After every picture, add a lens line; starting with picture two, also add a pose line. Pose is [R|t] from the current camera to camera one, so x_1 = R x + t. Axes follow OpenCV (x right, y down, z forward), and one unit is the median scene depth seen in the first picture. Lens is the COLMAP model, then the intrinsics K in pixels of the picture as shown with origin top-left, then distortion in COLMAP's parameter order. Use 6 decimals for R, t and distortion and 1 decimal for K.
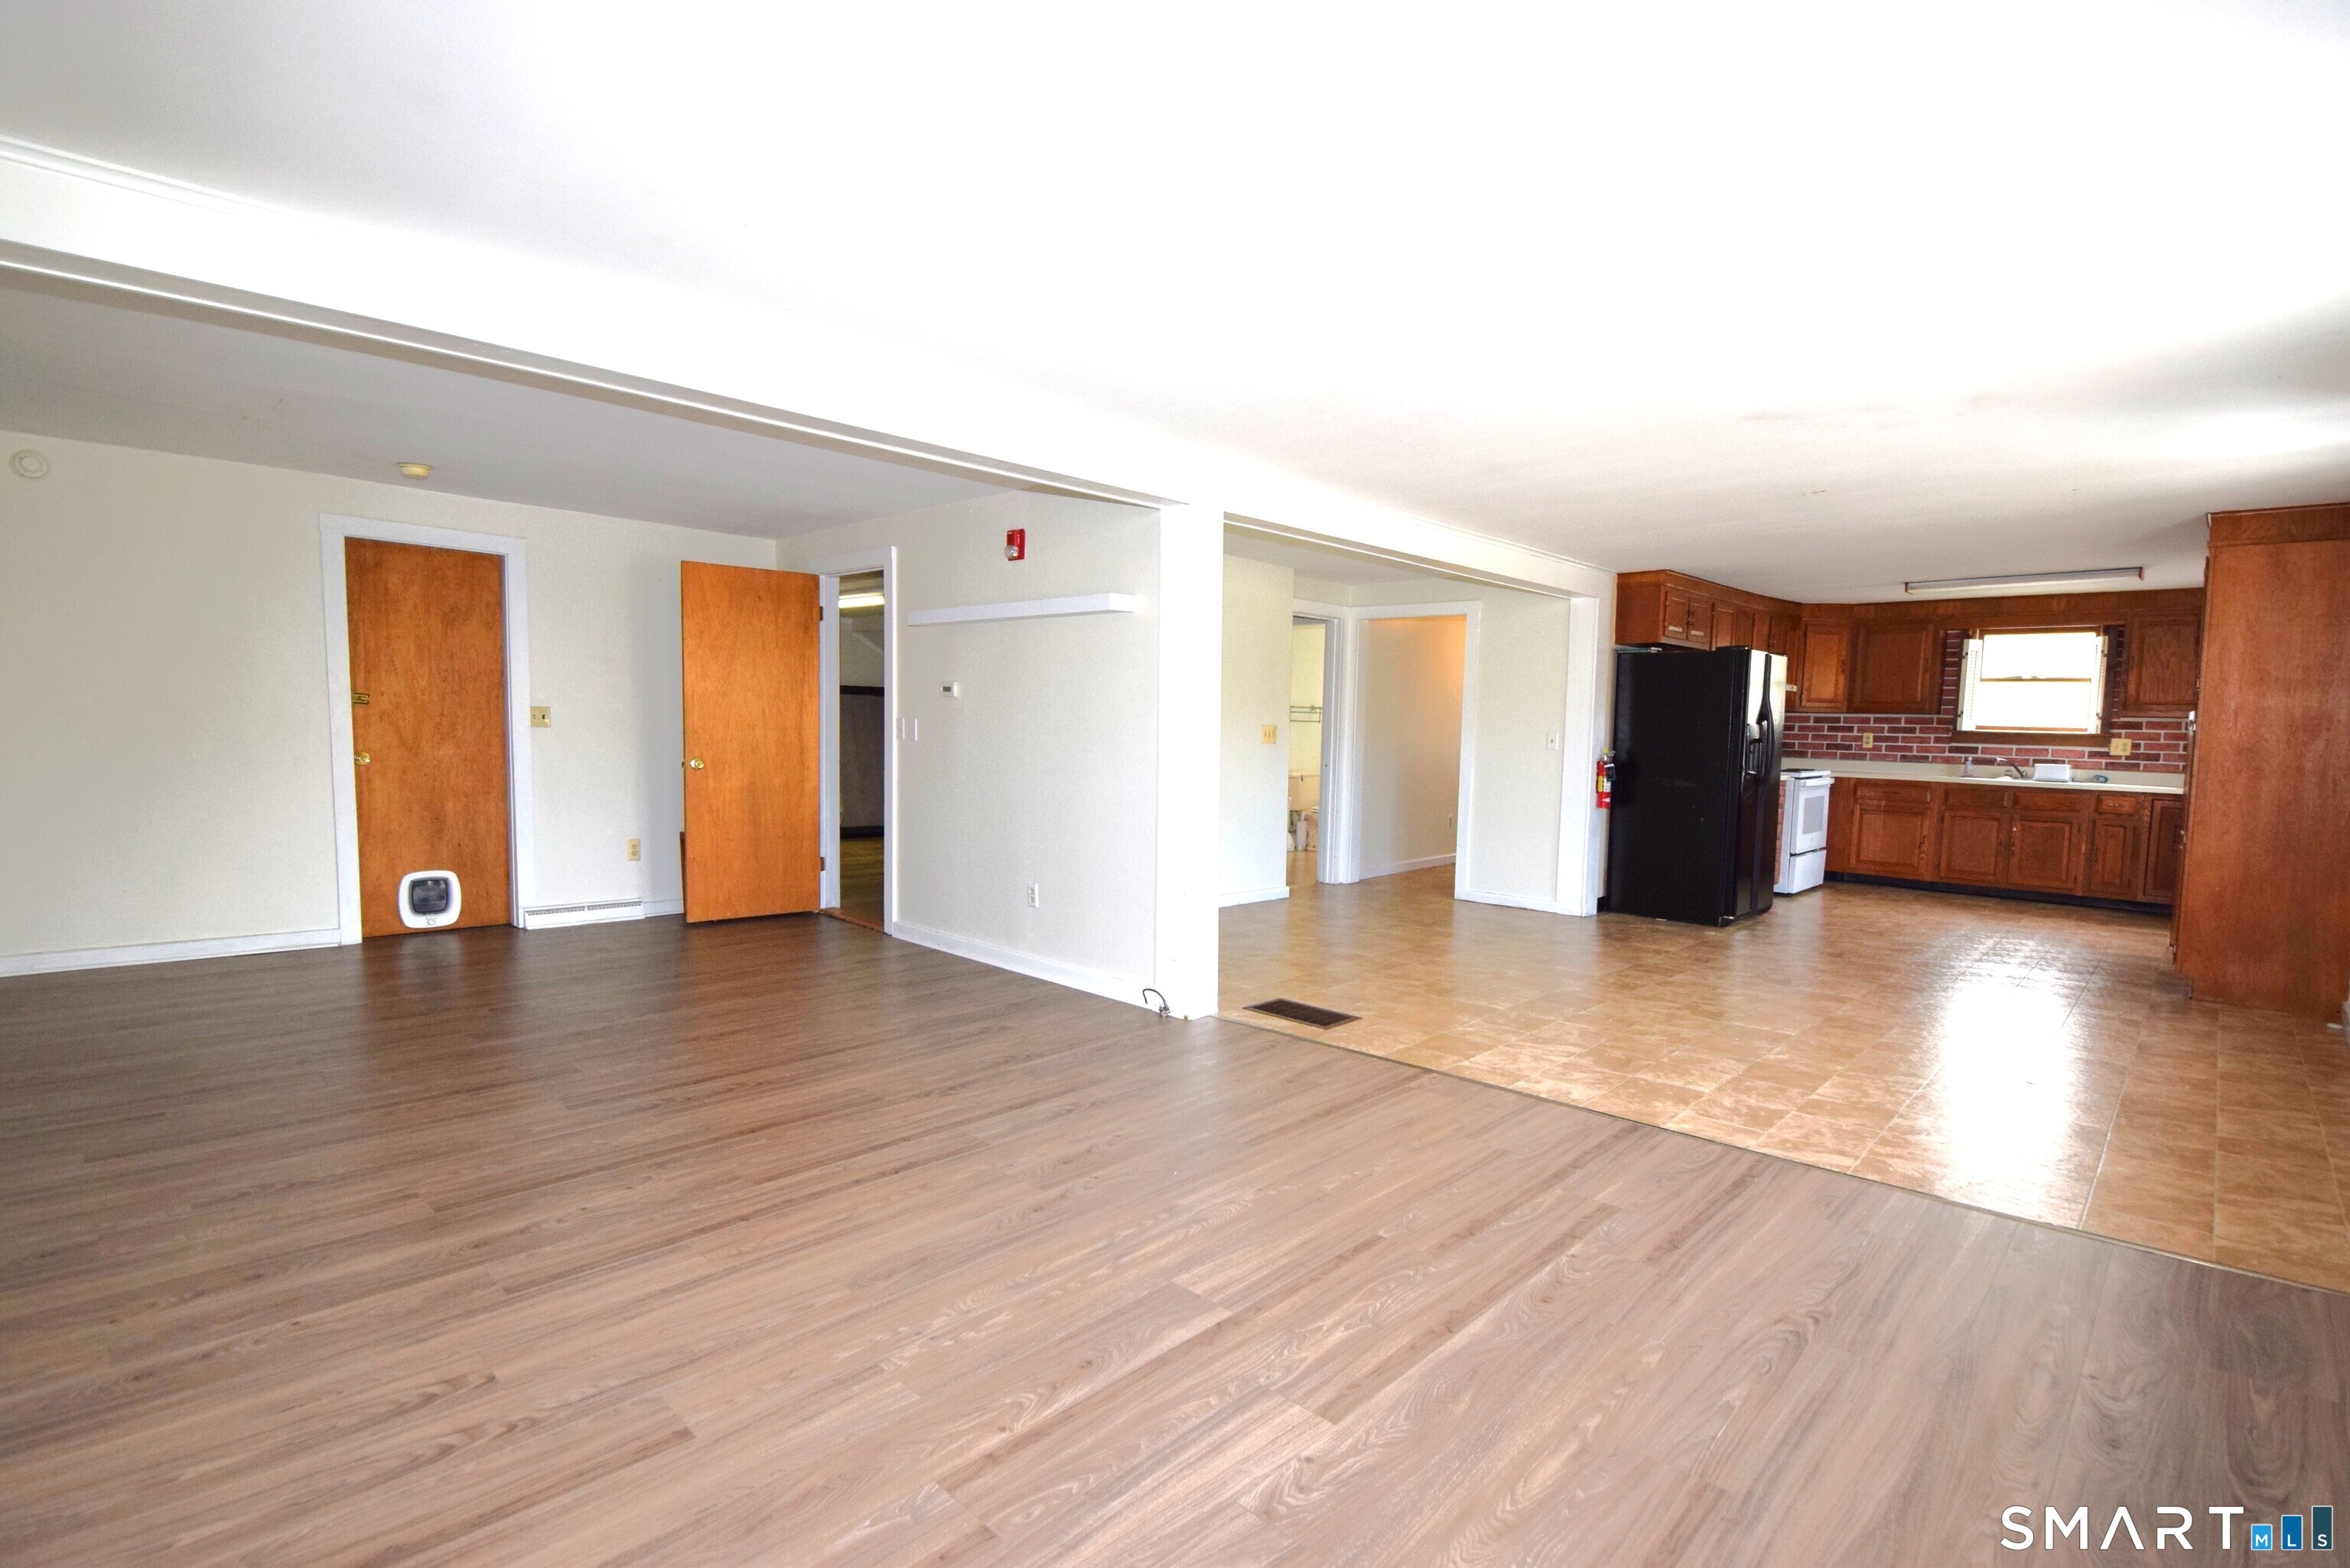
lens RADIAL K [[1100.5, 0, 1171.8], [0, 1100.5, 810.0], [0, 0, 1]] dist [0.008132, -0.016148]
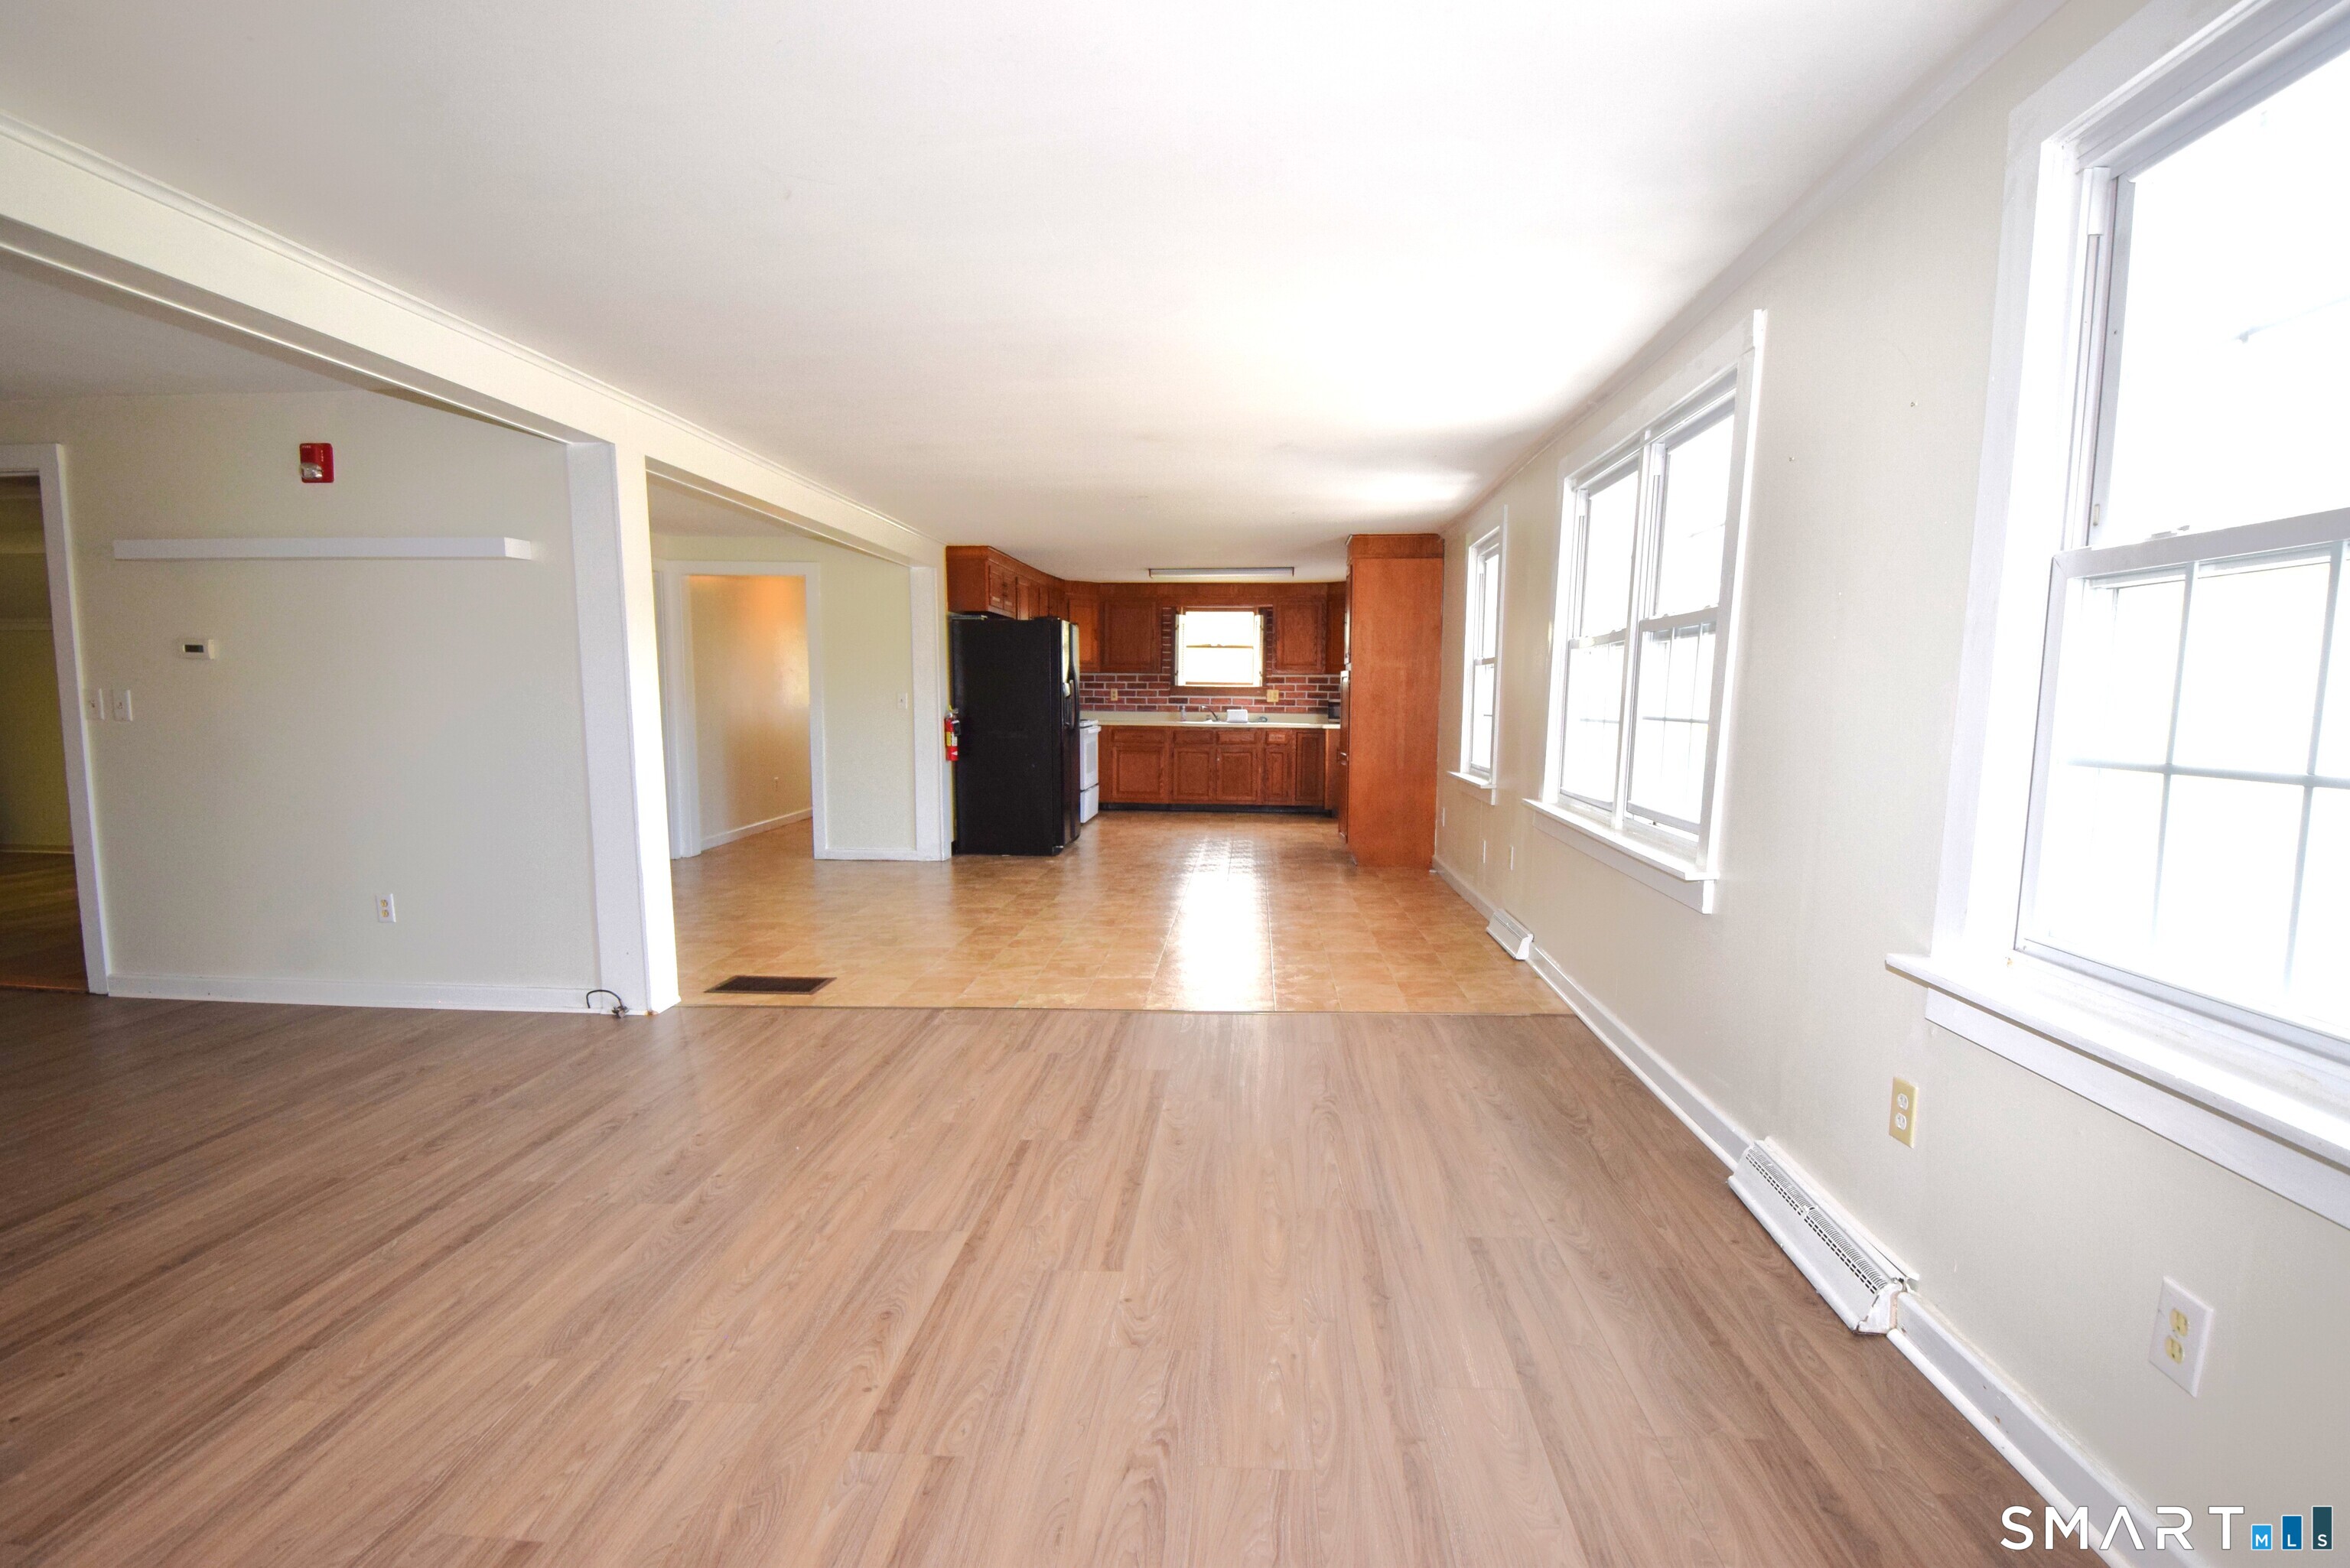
lens RADIAL K [[1100.5, 0, 1183.1], [0, 1100.5, 815.5], [0, 0, 1]] dist [0.008132, -0.016148]
pose [[0.763269, -0.088664, 0.639968, -0.218587], [0.061455, 0.996011, 0.064696, -0.006843], [-0.643152, -0.010051, 0.765673, 0.013812]]
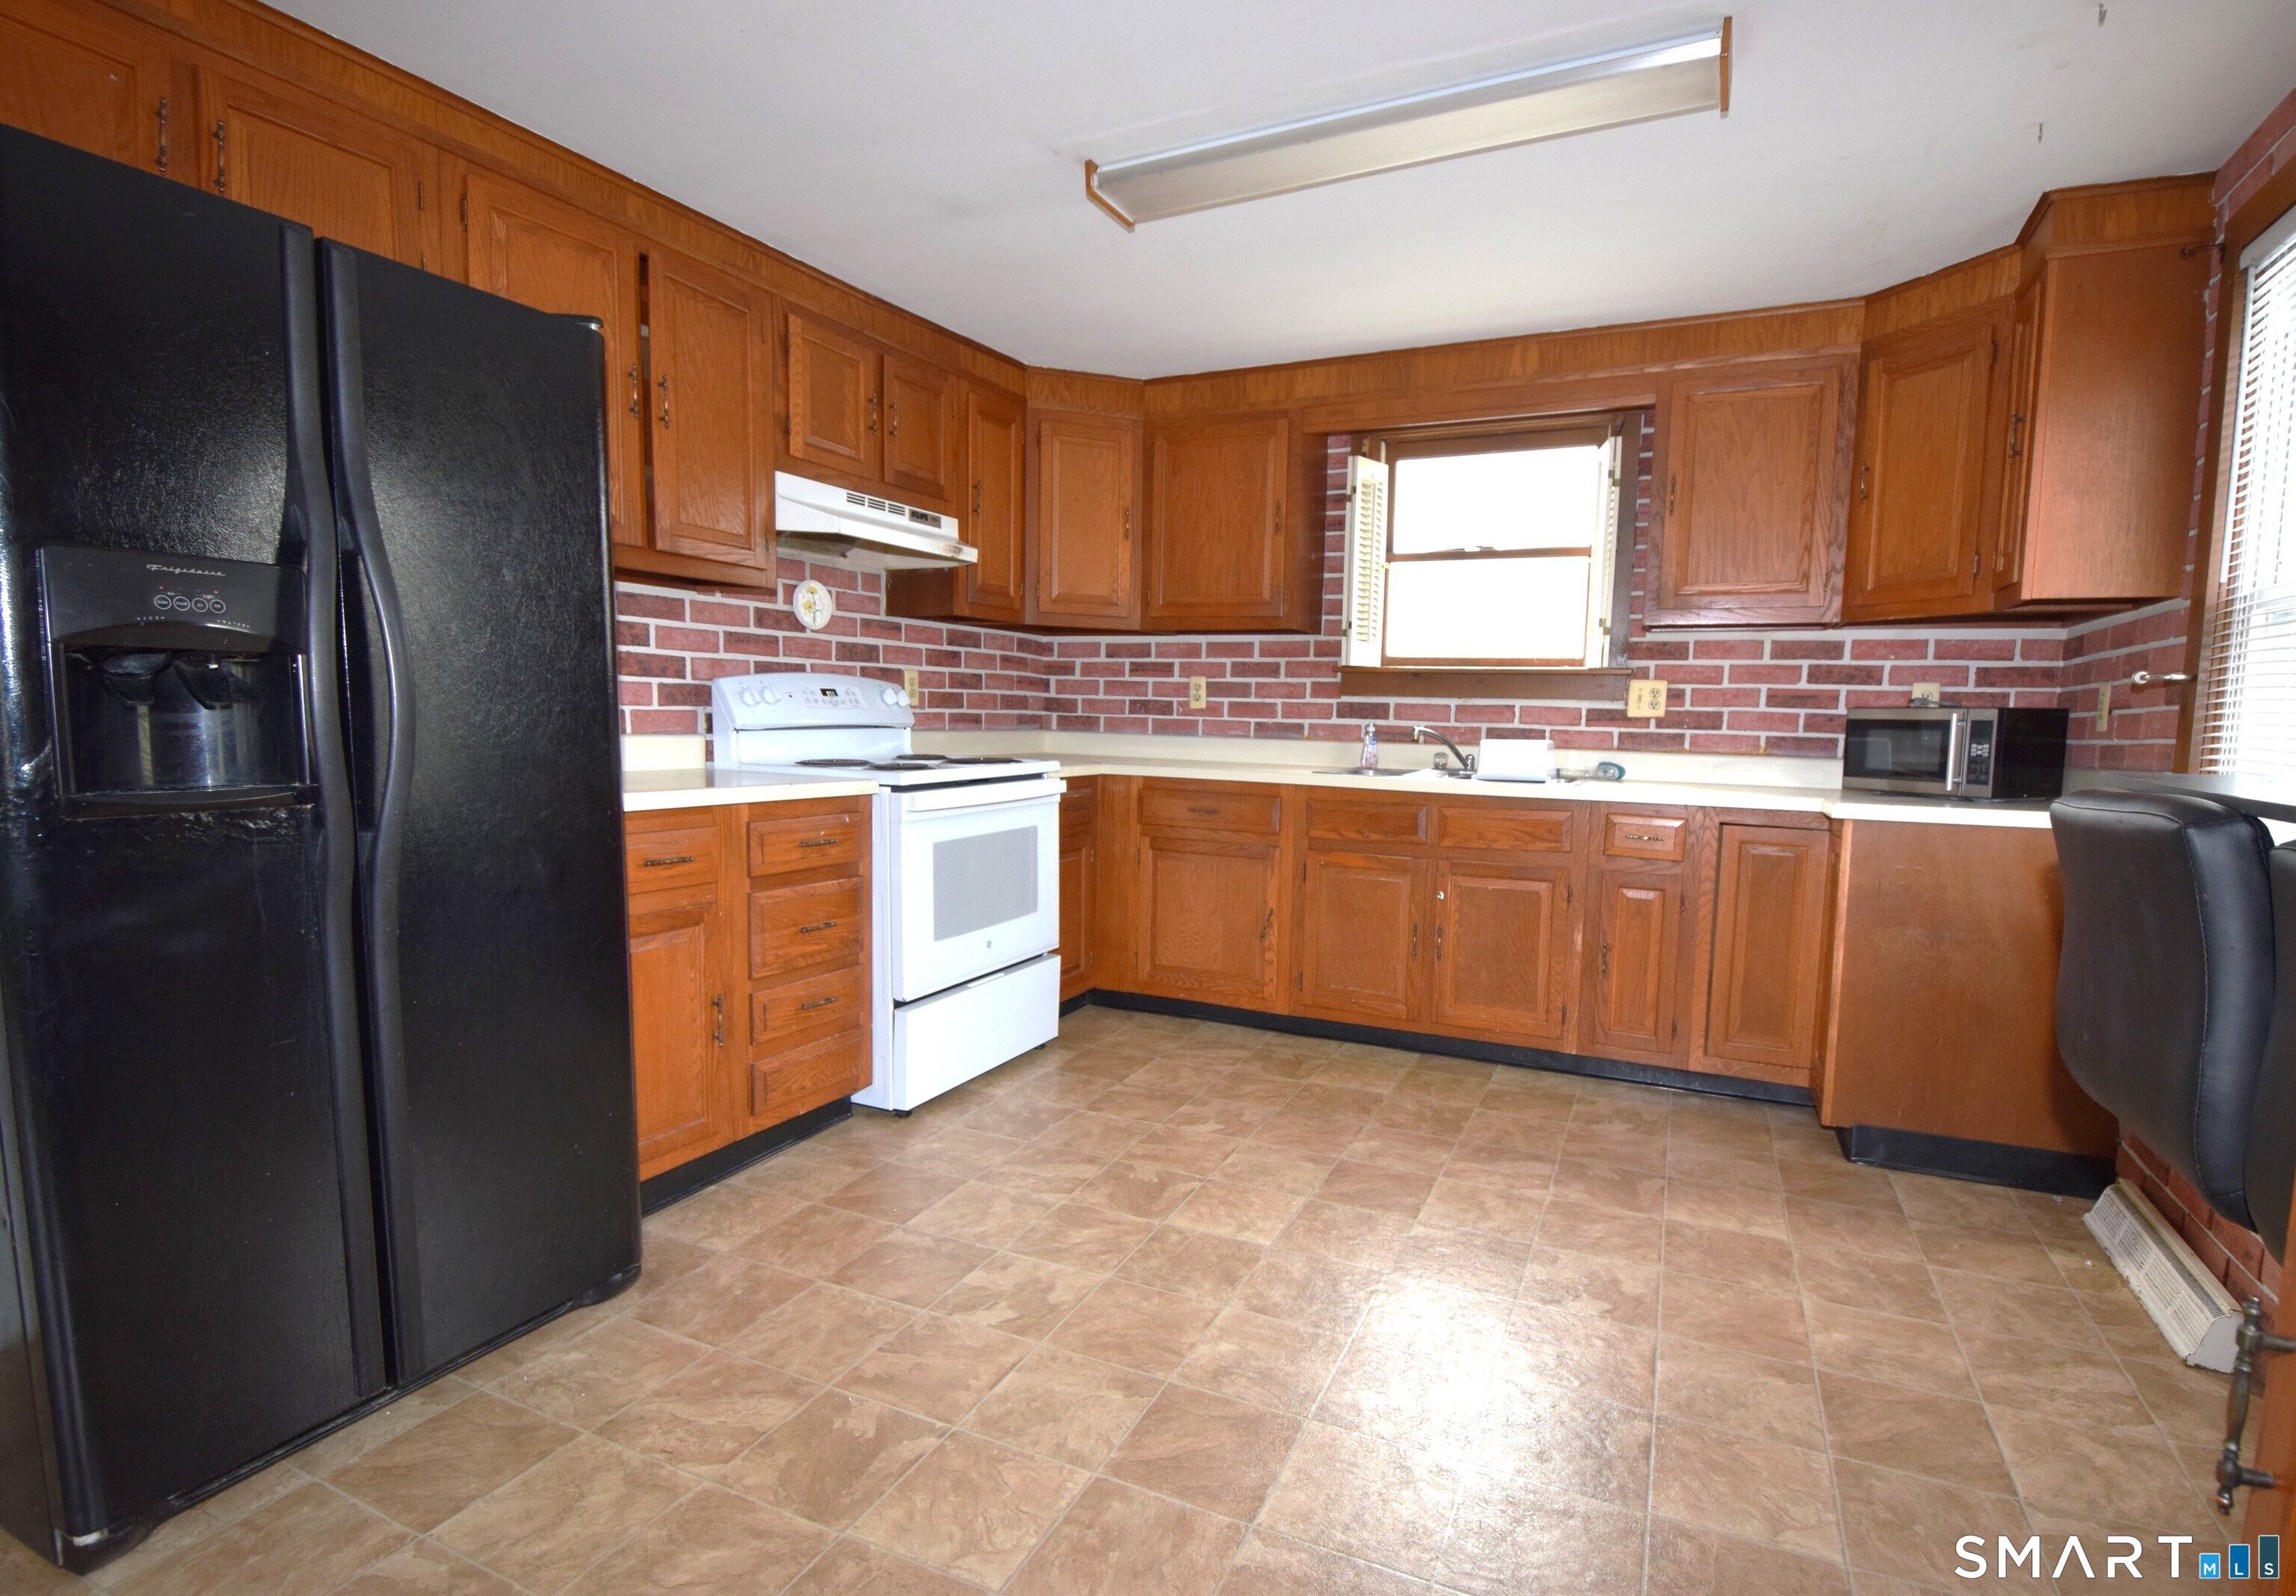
lens RADIAL K [[1109.4, 0, 1197.5], [0, 1109.4, 823.6], [0, 0, 1]] dist [0.003179, -0.000016]
pose [[0.938991, -0.037176, 0.341927, 0.943926], [0.027539, 0.999076, 0.032998, -0.046810], [-0.342838, -0.021568, 0.939147, 1.120984]]
